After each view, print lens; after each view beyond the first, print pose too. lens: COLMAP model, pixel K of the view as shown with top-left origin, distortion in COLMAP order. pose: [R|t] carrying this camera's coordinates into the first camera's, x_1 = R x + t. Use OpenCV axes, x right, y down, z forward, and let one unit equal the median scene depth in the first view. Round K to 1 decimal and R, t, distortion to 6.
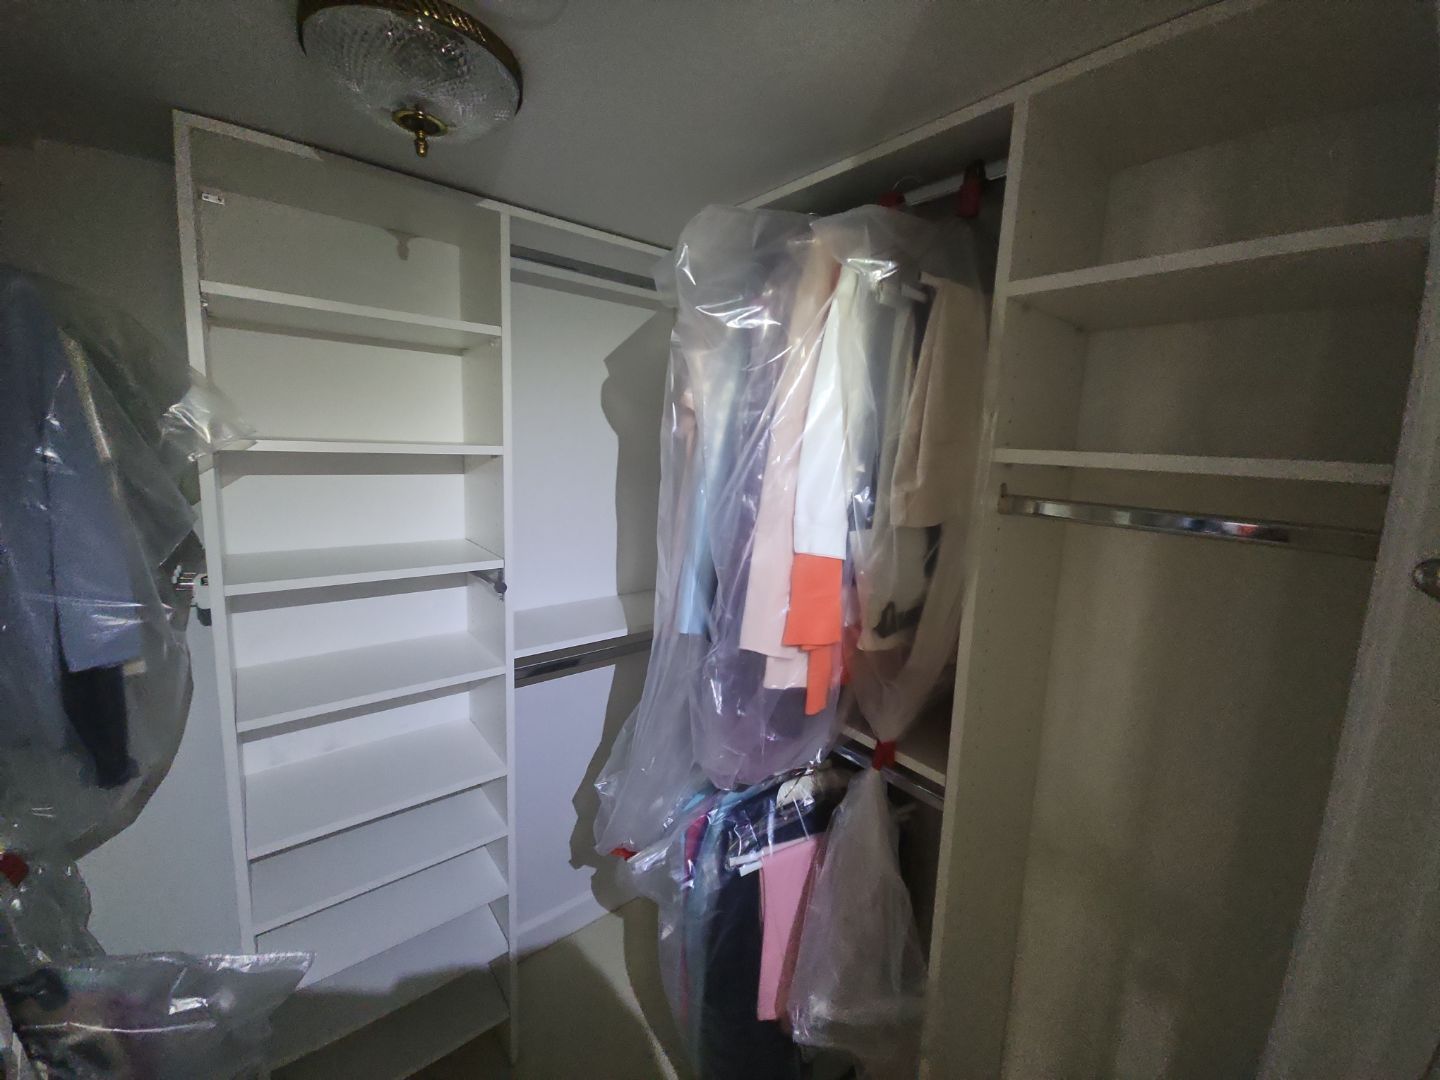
lens RADIAL K [[586.3, 0, 720.0], [0, 586.3, 540.0], [0, 0, 1]] dist [0.000900, 0.000141]
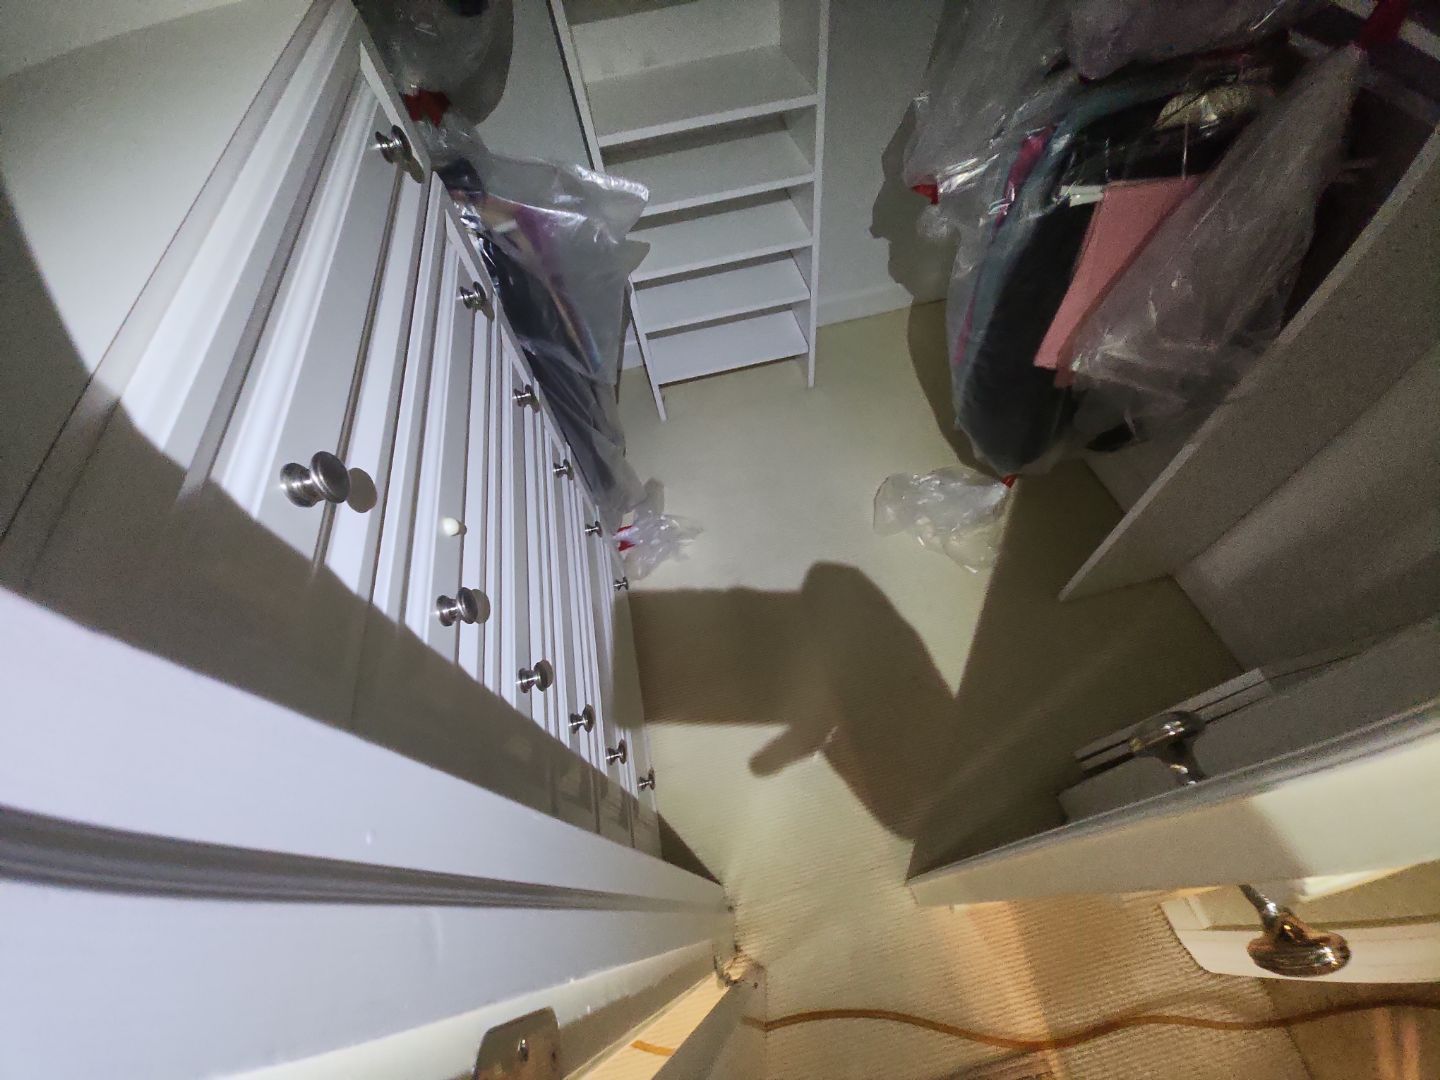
lens RADIAL K [[586.3, 0, 720.0], [0, 586.3, 540.0], [0, 0, 1]] dist [0.000900, 0.000141]
pose [[0.881713, 0.308479, -0.356963, 0.040529], [0.028544, 0.720355, 0.693018, 0.315210], [0.470921, -0.621232, 0.626342, -0.058135]]
